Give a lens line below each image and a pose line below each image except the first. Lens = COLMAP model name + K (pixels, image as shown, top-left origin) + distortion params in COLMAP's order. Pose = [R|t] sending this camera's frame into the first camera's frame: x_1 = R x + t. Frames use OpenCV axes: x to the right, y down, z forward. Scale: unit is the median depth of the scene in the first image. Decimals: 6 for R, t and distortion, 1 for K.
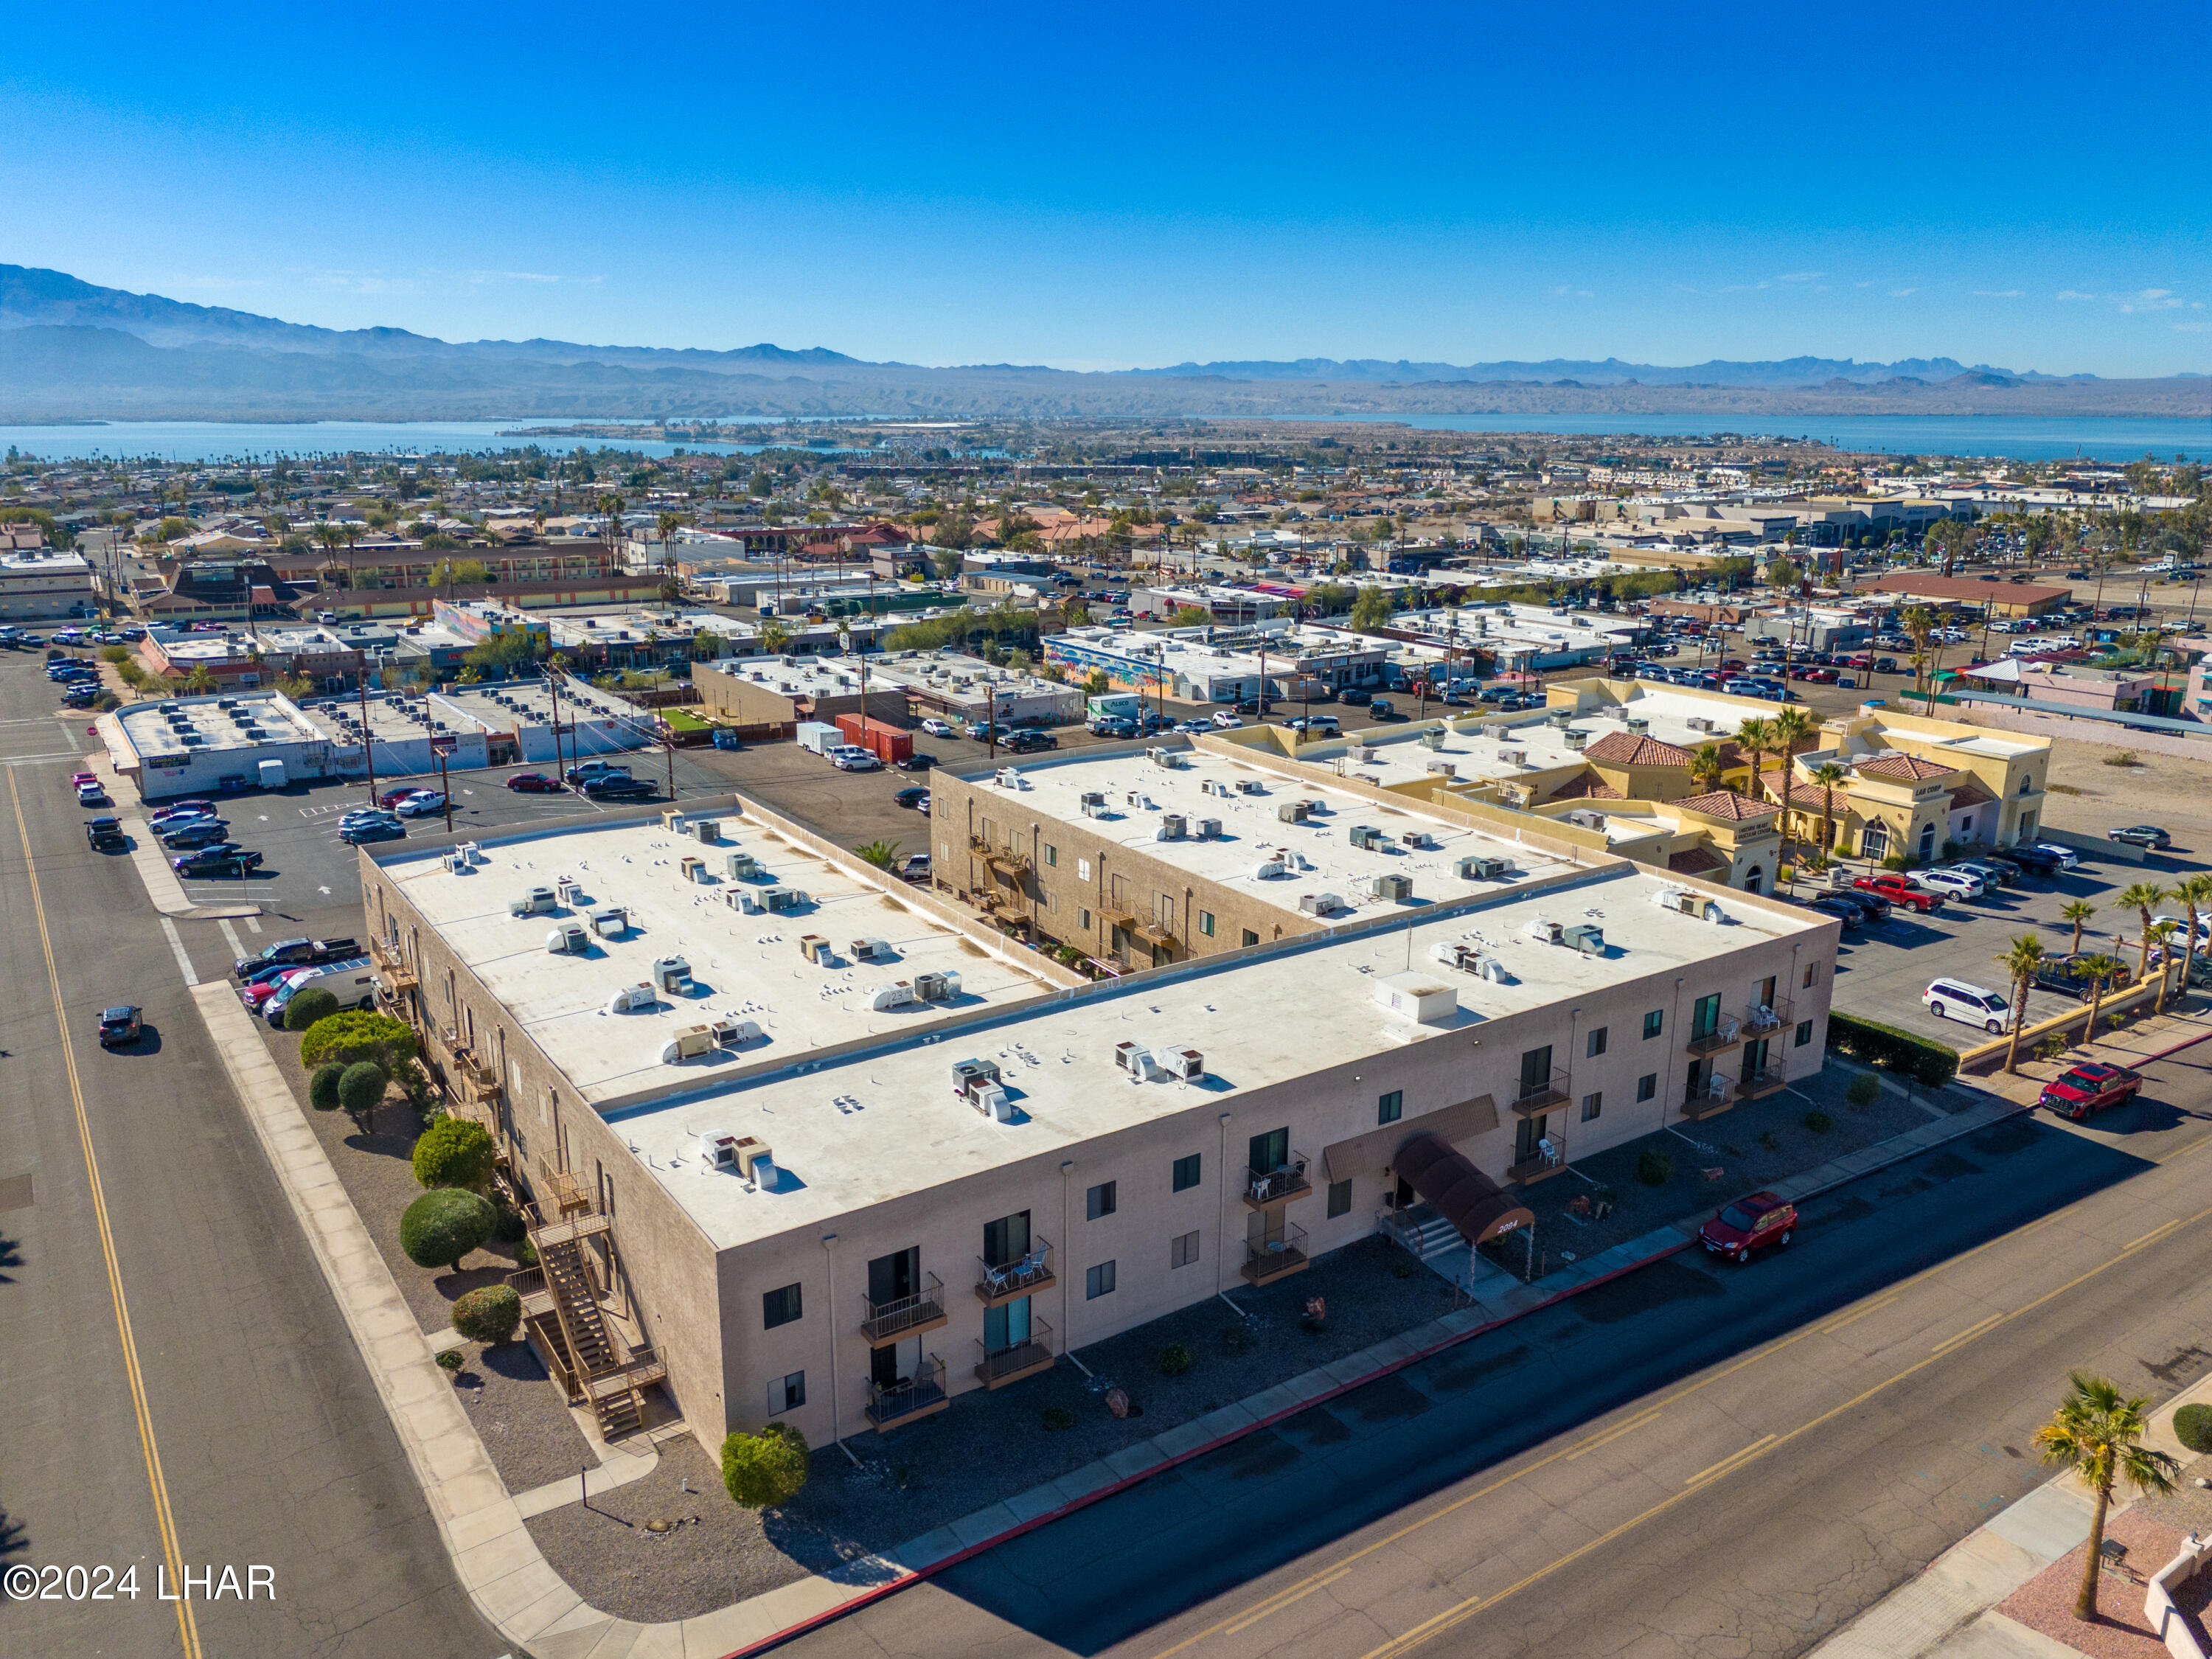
lens RADIAL K [[1627.5, 0, 1112.6], [0, 1627.5, 825.4], [0, 0, 1]] dist [0.067121, -0.055262]
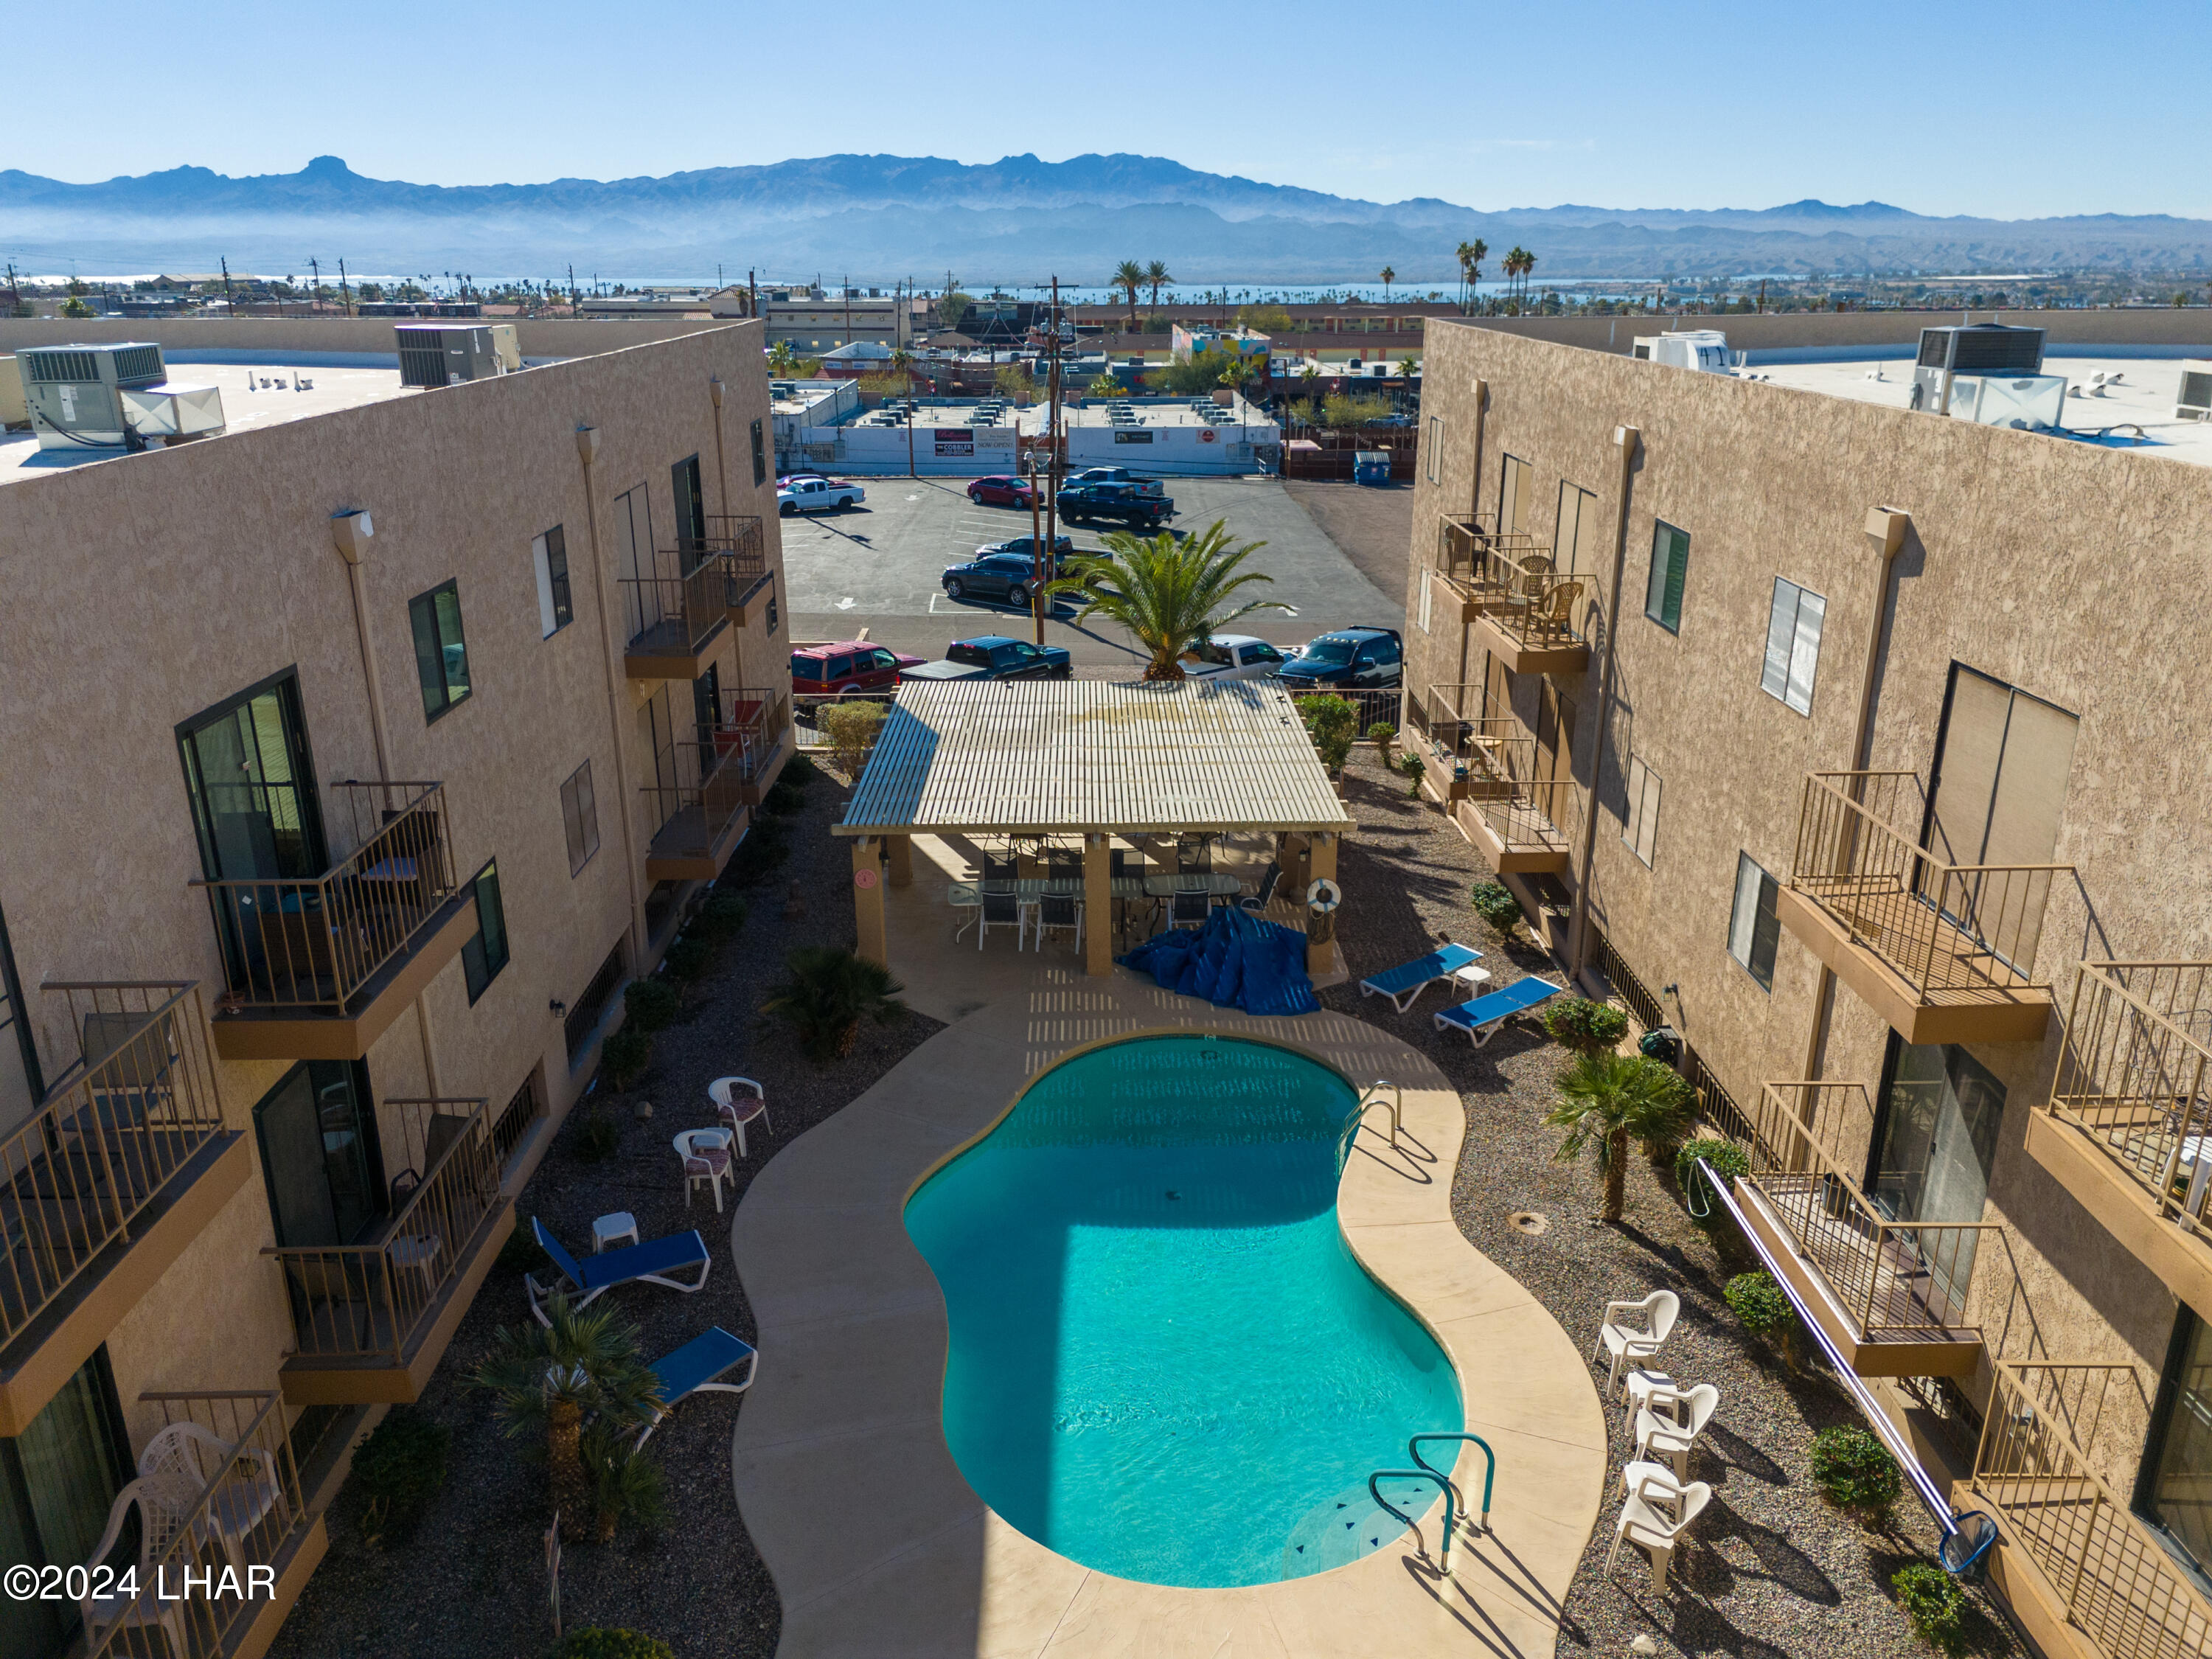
lens RADIAL K [[1627.5, 0, 1112.6], [0, 1627.5, 825.4], [0, 0, 1]] dist [0.067121, -0.055262]
pose [[0.838023, 0.170438, -0.518332, 0.015435], [-0.132271, 0.985084, 0.110063, 0.036742], [0.529359, -0.023675, 0.848067, 0.820504]]
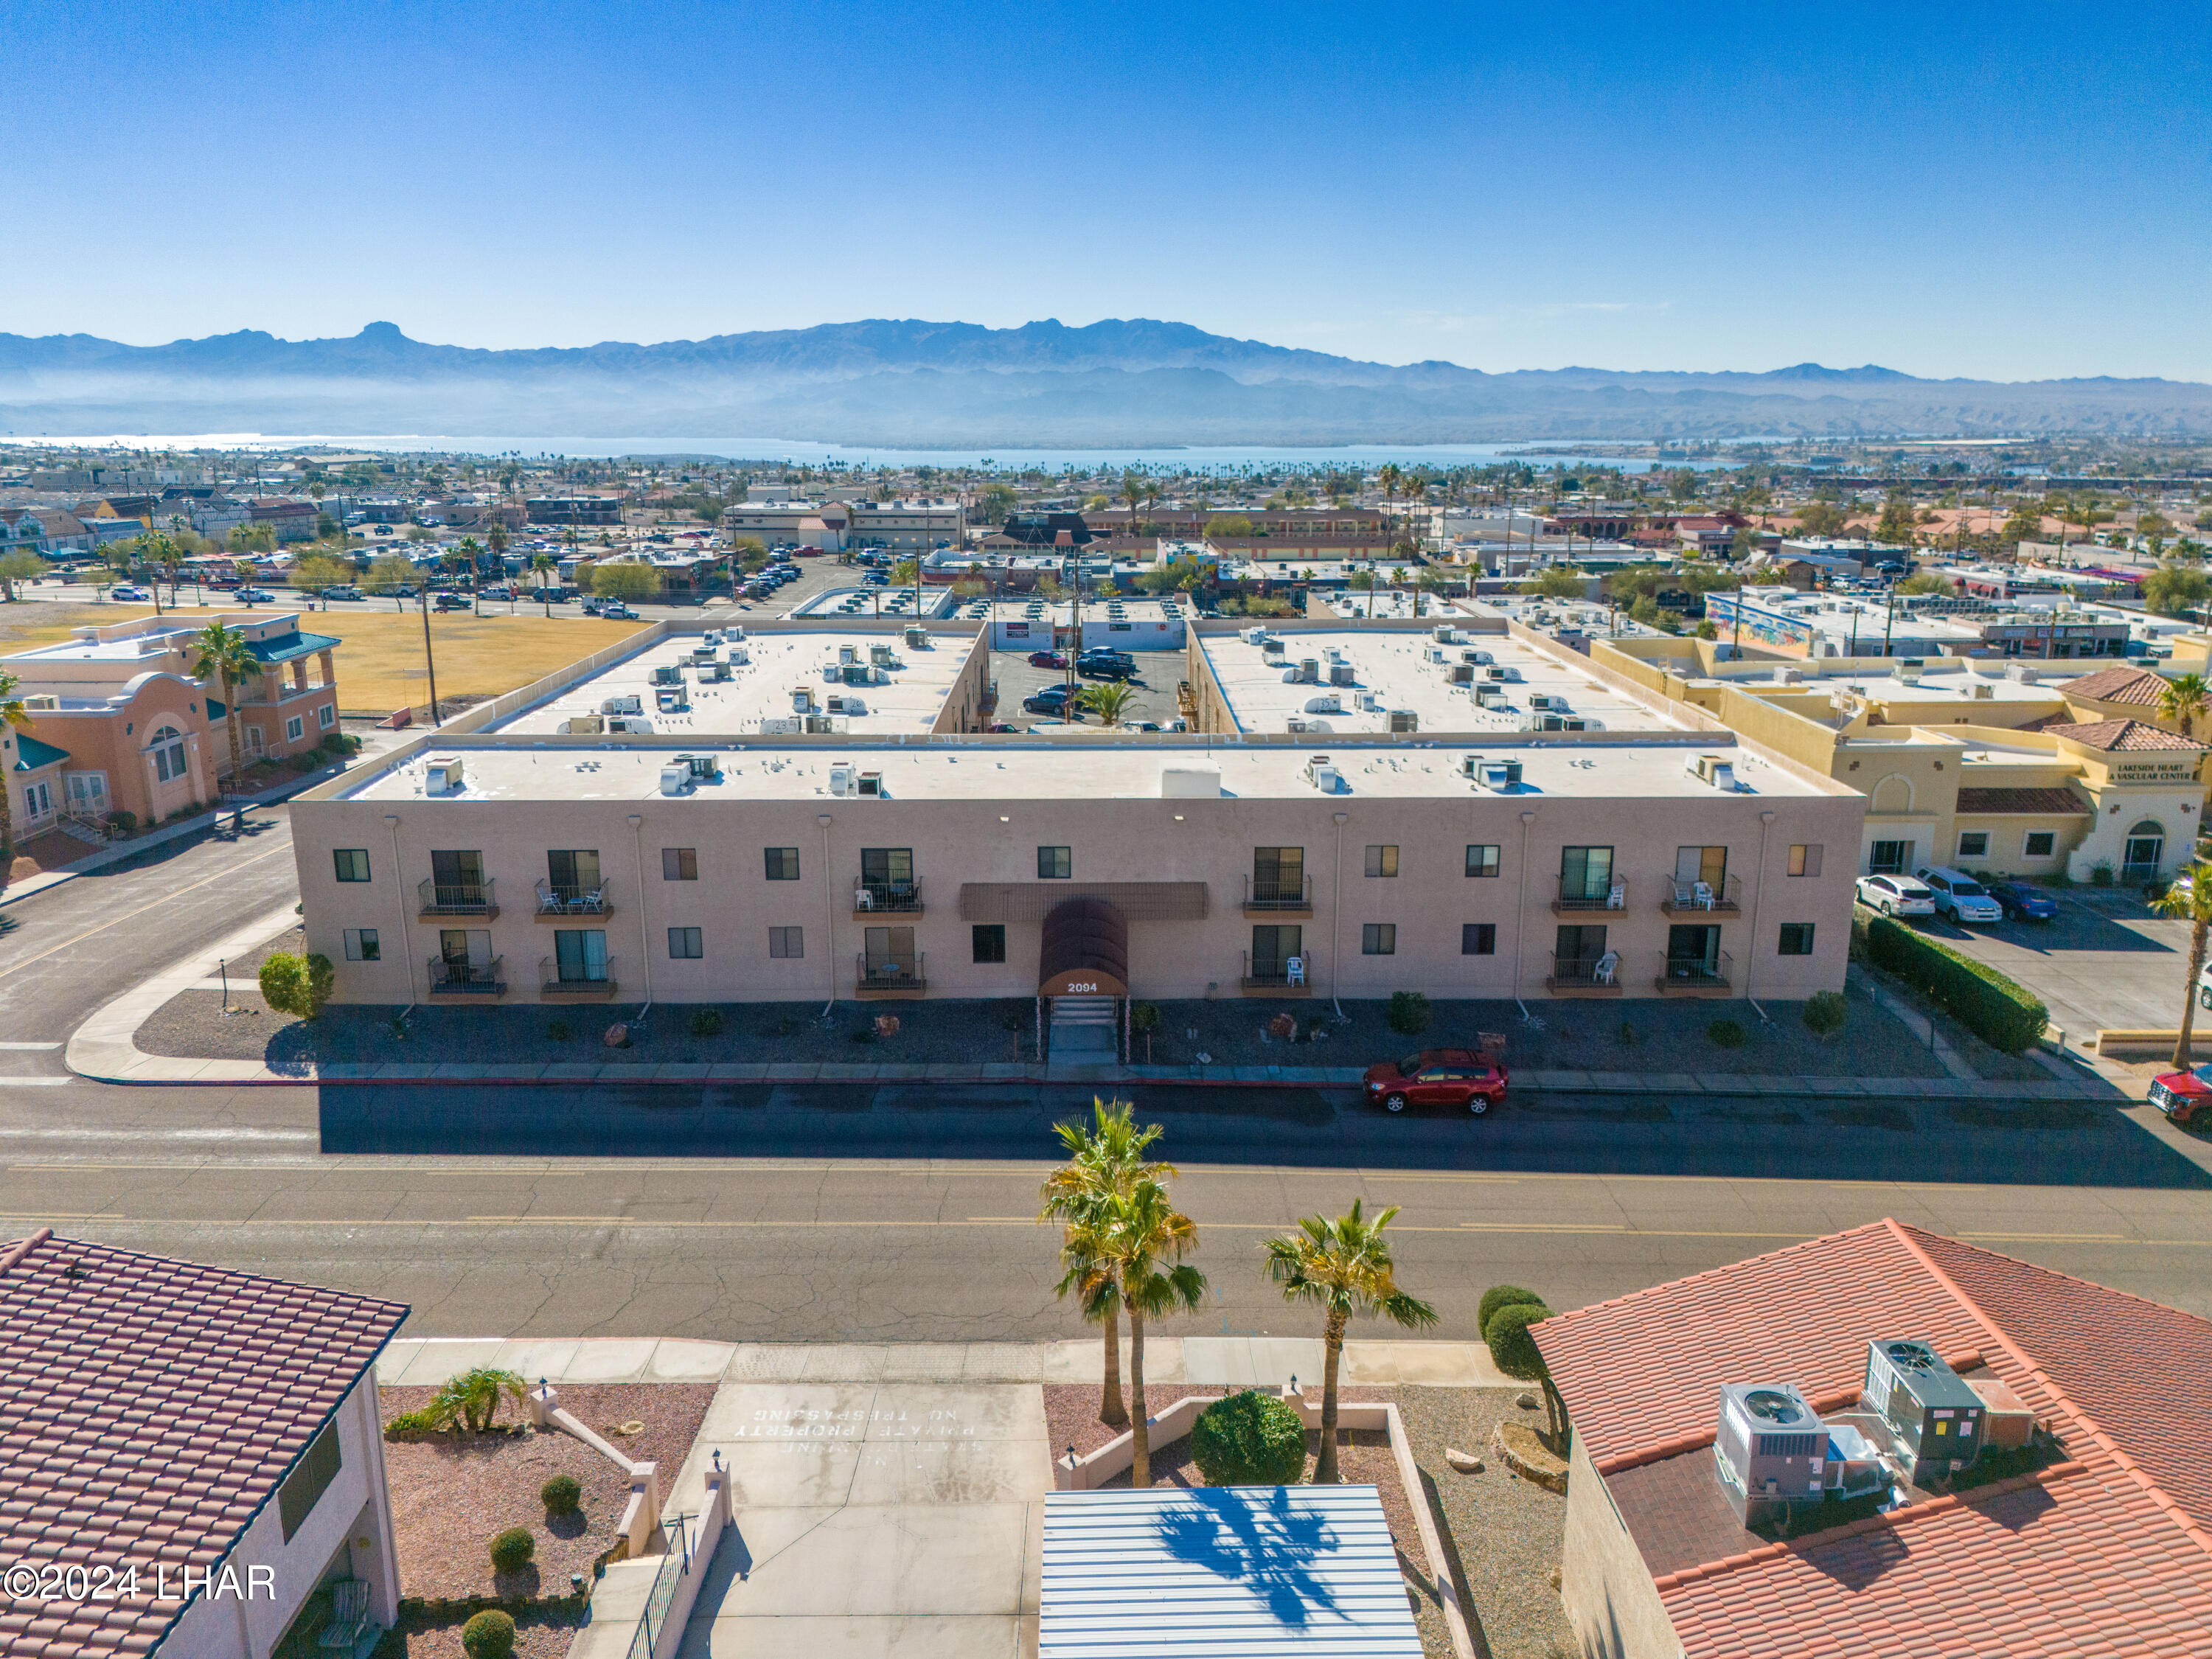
lens RADIAL K [[1627.5, 0, 1112.6], [0, 1627.5, 825.4], [0, 0, 1]] dist [0.067121, -0.055262]
pose [[0.831532, 0.128419, -0.540428, 0.477244], [-0.136487, 0.990318, 0.025318, 0.083515], [0.538447, 0.052708, 0.841009, 0.153465]]
